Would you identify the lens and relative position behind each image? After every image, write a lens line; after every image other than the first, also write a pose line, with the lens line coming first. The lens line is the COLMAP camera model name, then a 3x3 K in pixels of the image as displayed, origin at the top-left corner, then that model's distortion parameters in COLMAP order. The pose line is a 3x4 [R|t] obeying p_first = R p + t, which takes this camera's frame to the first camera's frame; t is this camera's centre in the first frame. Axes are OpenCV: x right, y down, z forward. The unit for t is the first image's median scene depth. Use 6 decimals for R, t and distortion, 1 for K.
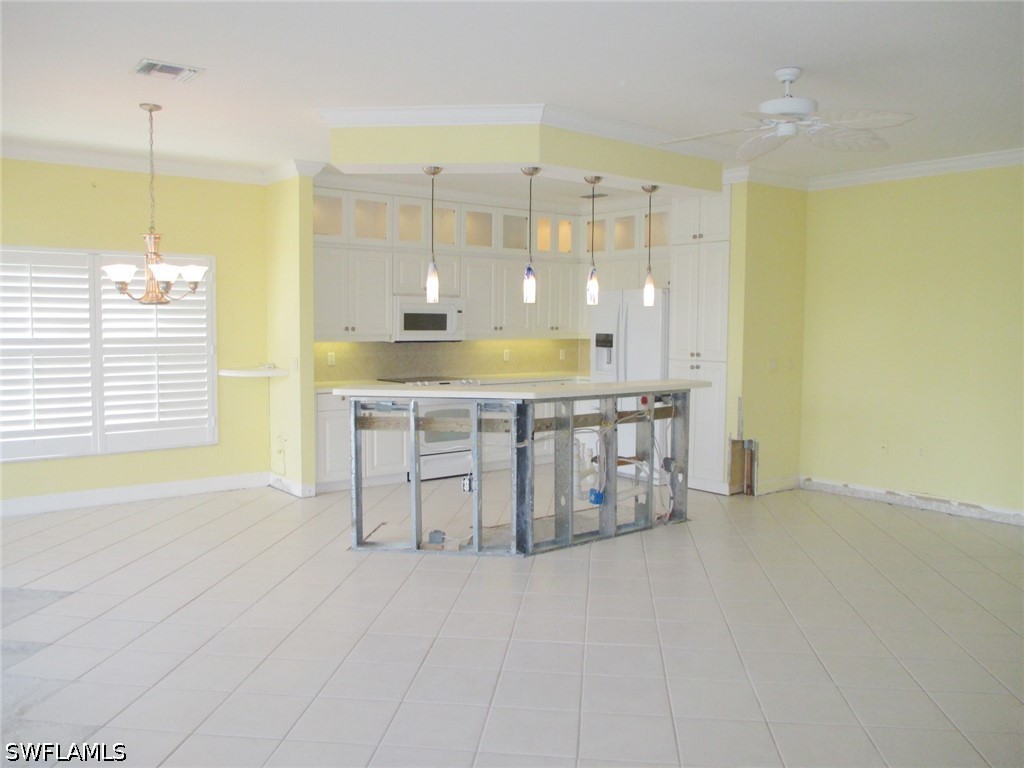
lens RADIAL K [[838.6, 0, 509.1], [0, 838.6, 378.2], [0, 0, 1]] dist [-0.042309, 0.018334]
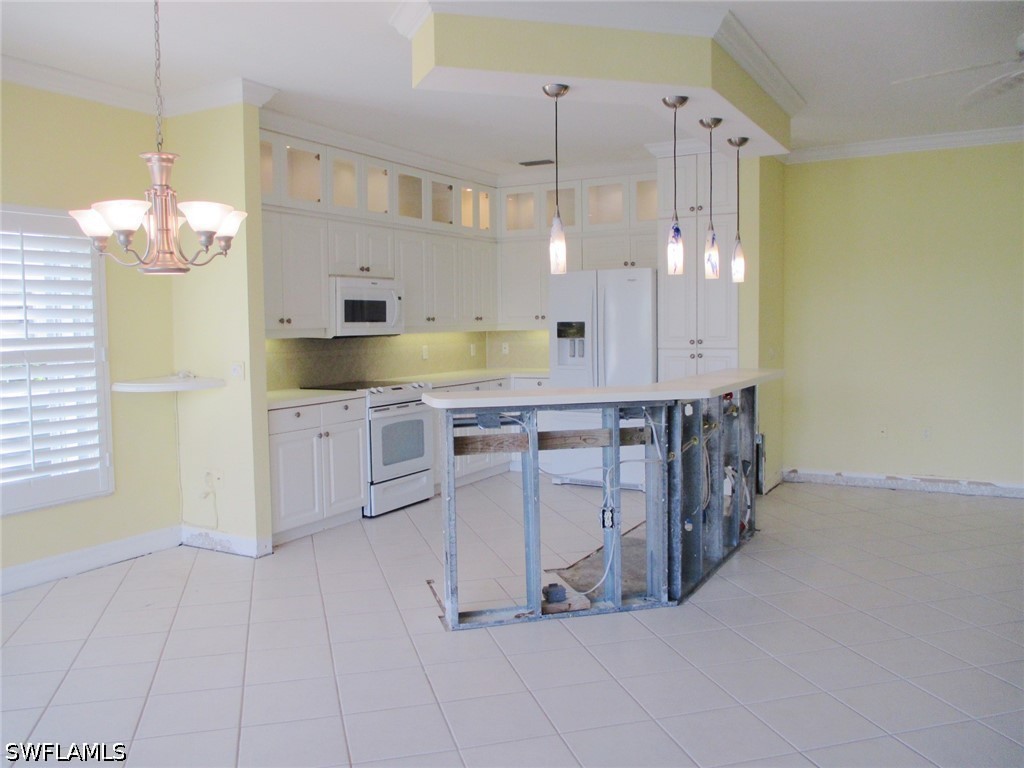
lens RADIAL K [[838.6, 0, 510.3], [0, 838.6, 381.2], [0, 0, 1]] dist [-0.042309, 0.018334]
pose [[0.928359, -0.045464, 0.368895, -0.297616], [0.044739, 0.998943, 0.010523, -0.004700], [-0.368984, 0.006735, 0.929412, 0.253485]]
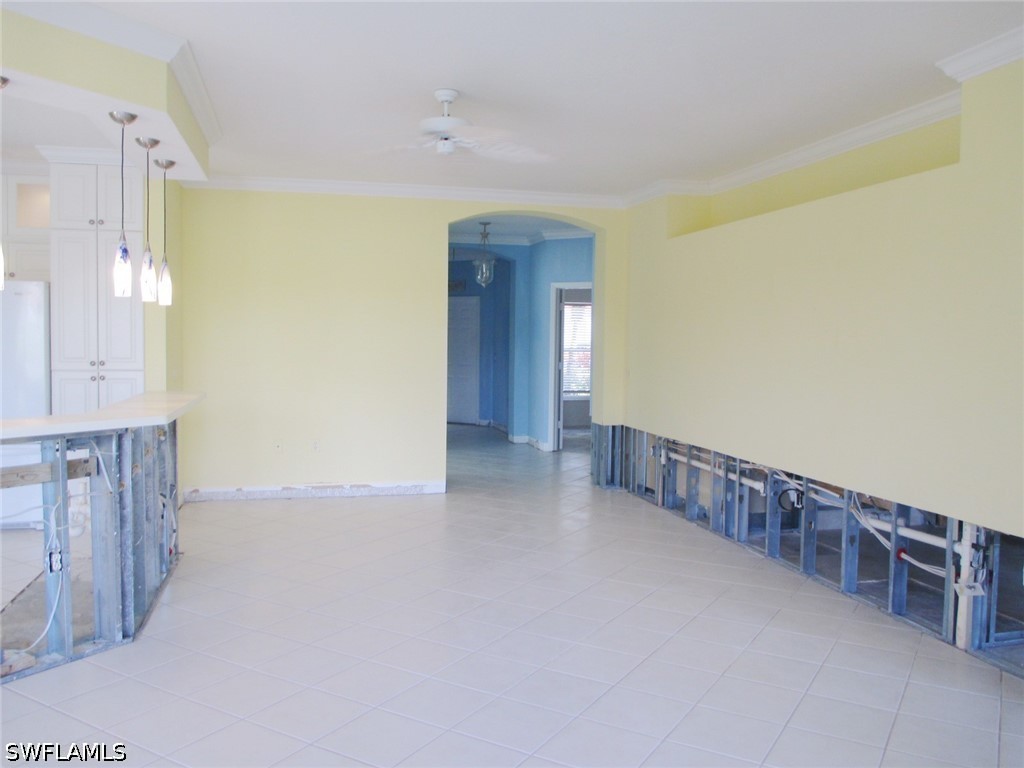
lens RADIAL K [[838.6, 0, 504.5], [0, 838.6, 382.3], [0, 0, 1]] dist [-0.042309, 0.018334]
pose [[0.420593, -0.047607, 0.905999, -0.369474], [0.049097, 0.998353, 0.029668, -0.014148], [-0.905920, 0.032004, 0.422238, 0.287186]]
